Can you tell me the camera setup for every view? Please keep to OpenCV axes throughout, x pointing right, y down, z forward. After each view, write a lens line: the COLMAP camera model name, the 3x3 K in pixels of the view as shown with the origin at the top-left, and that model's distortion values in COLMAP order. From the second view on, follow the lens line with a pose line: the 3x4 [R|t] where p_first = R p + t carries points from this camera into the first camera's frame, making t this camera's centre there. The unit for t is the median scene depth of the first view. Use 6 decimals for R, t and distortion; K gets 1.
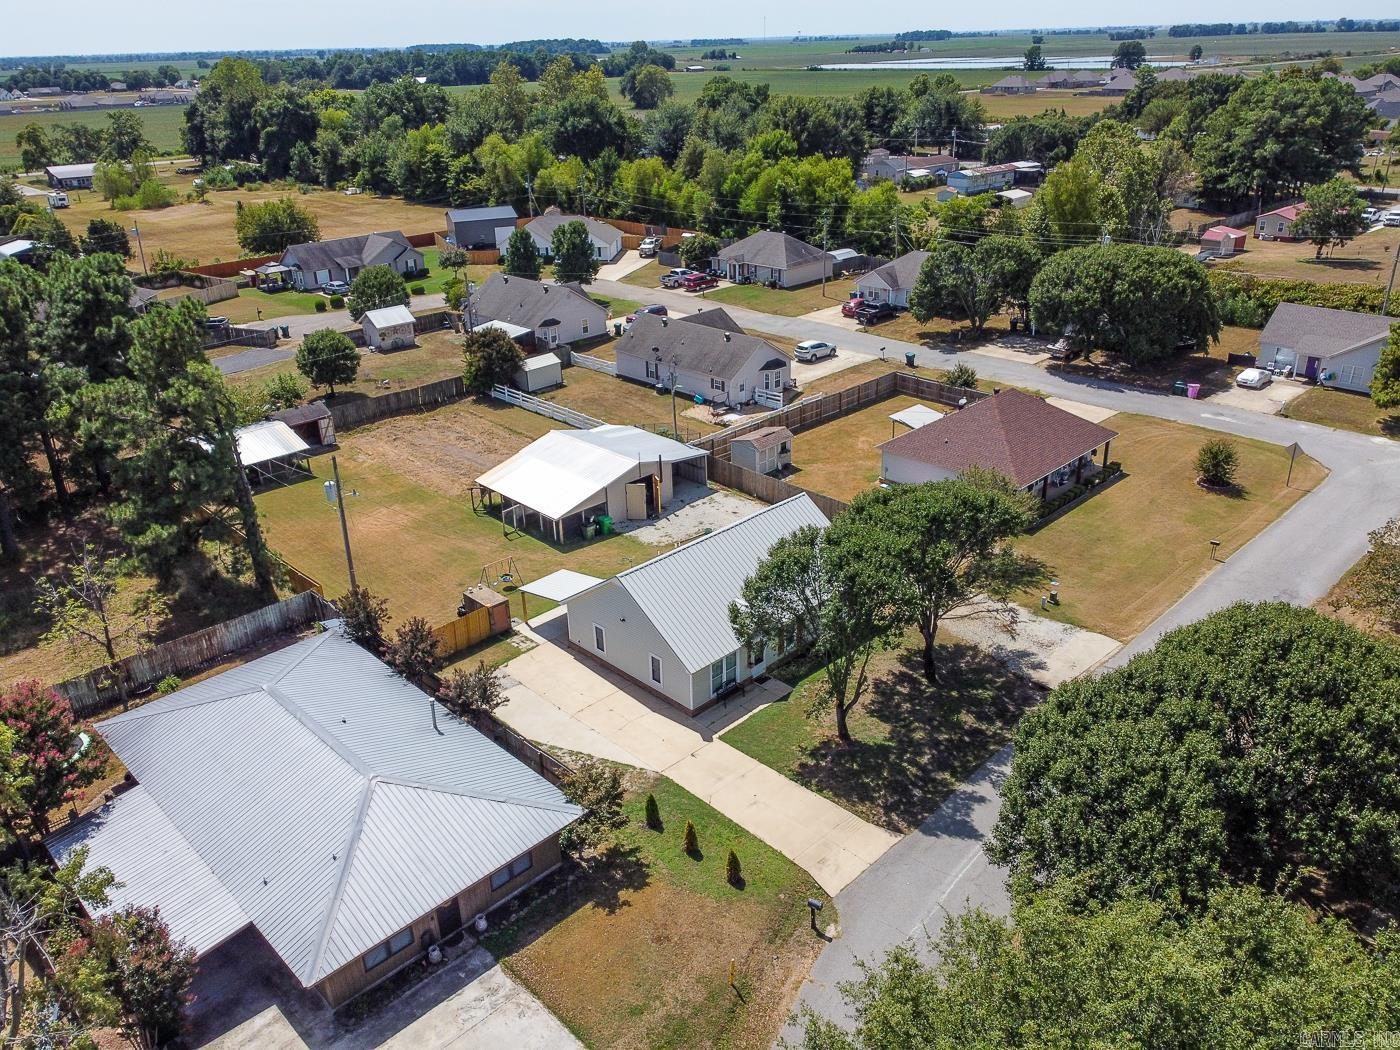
lens RADIAL K [[1054.0, 0, 700.0], [0, 1054.0, 525.0], [0, 0, 1]] dist [0.013257, -0.007459]
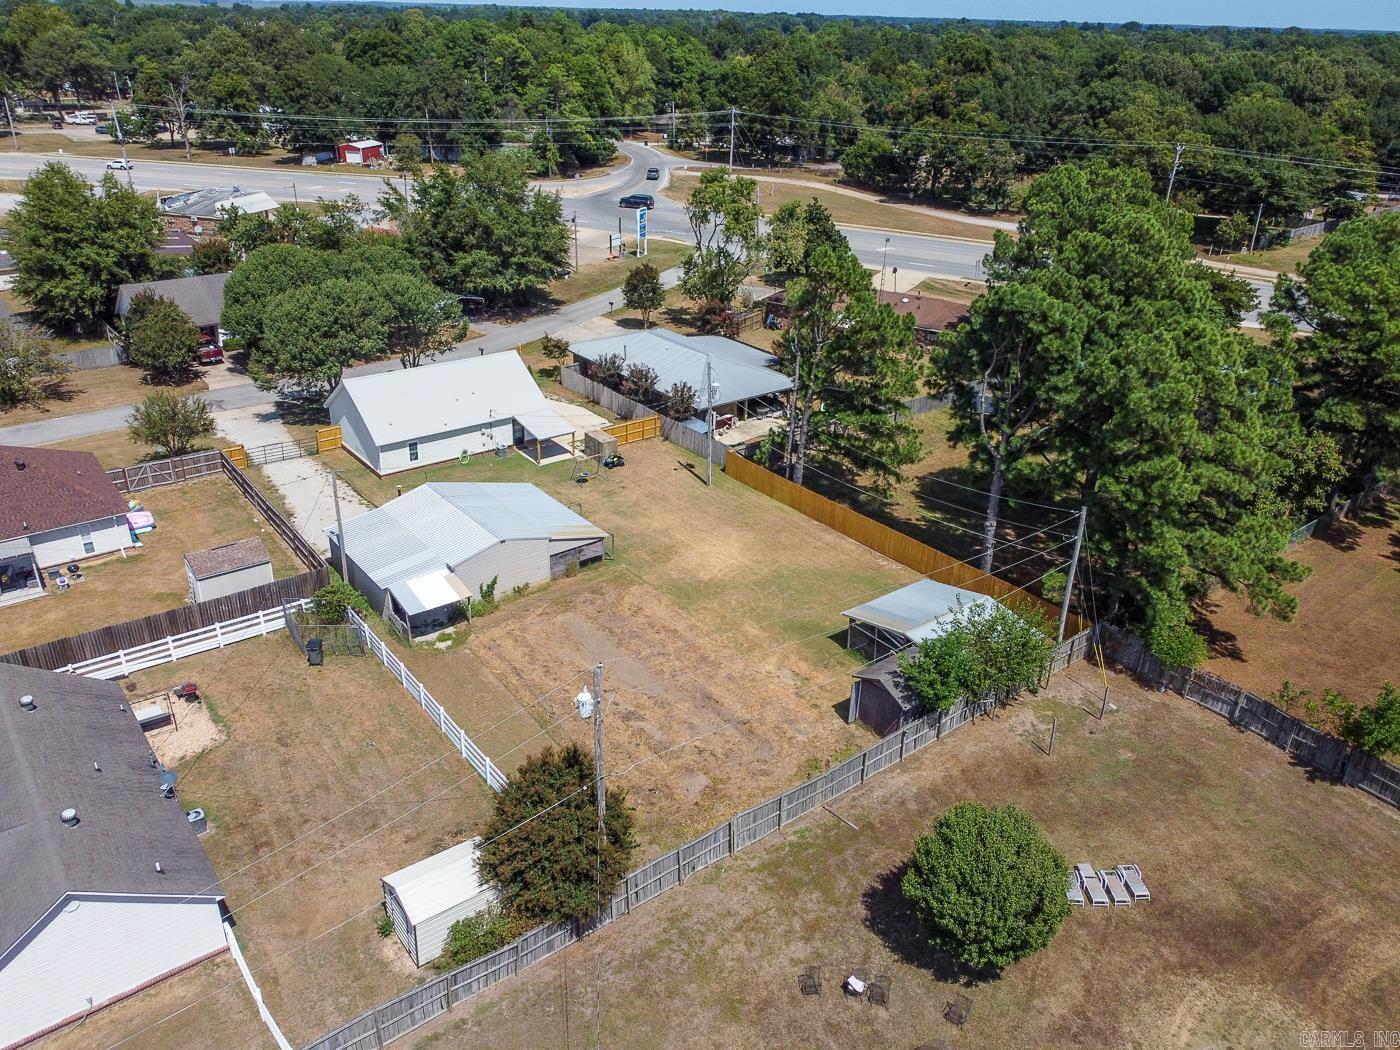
lens RADIAL K [[1054.0, 0, 700.0], [0, 1054.0, 525.0], [0, 0, 1]] dist [0.013257, -0.007459]
pose [[-0.992535, -0.054573, 0.109064, -0.275506], [0.050027, 0.633397, 0.772208, -0.507694], [-0.111223, 0.771901, -0.625939, 1.085909]]
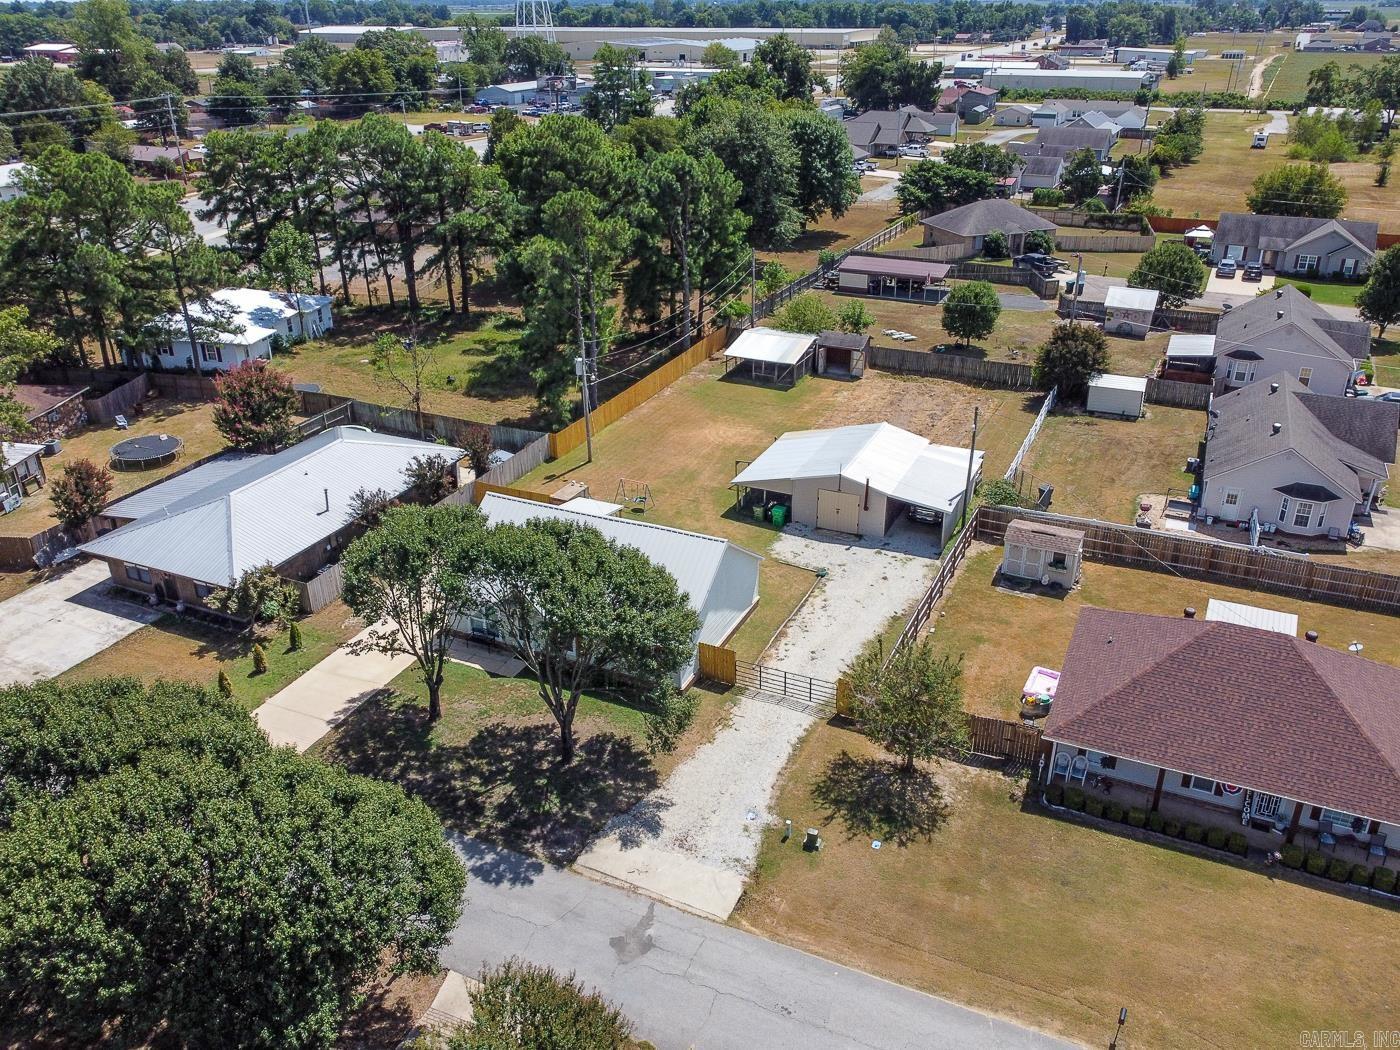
lens RADIAL K [[1090.7, 0, 700.0], [0, 1090.7, 525.0], [0, 0, 1]] dist [0.011273, -0.006866]
pose [[0.350747, 0.429333, -0.832256, 0.473566], [-0.395679, 0.873433, 0.283819, -0.163620], [0.848772, 0.229758, 0.476232, 0.327575]]
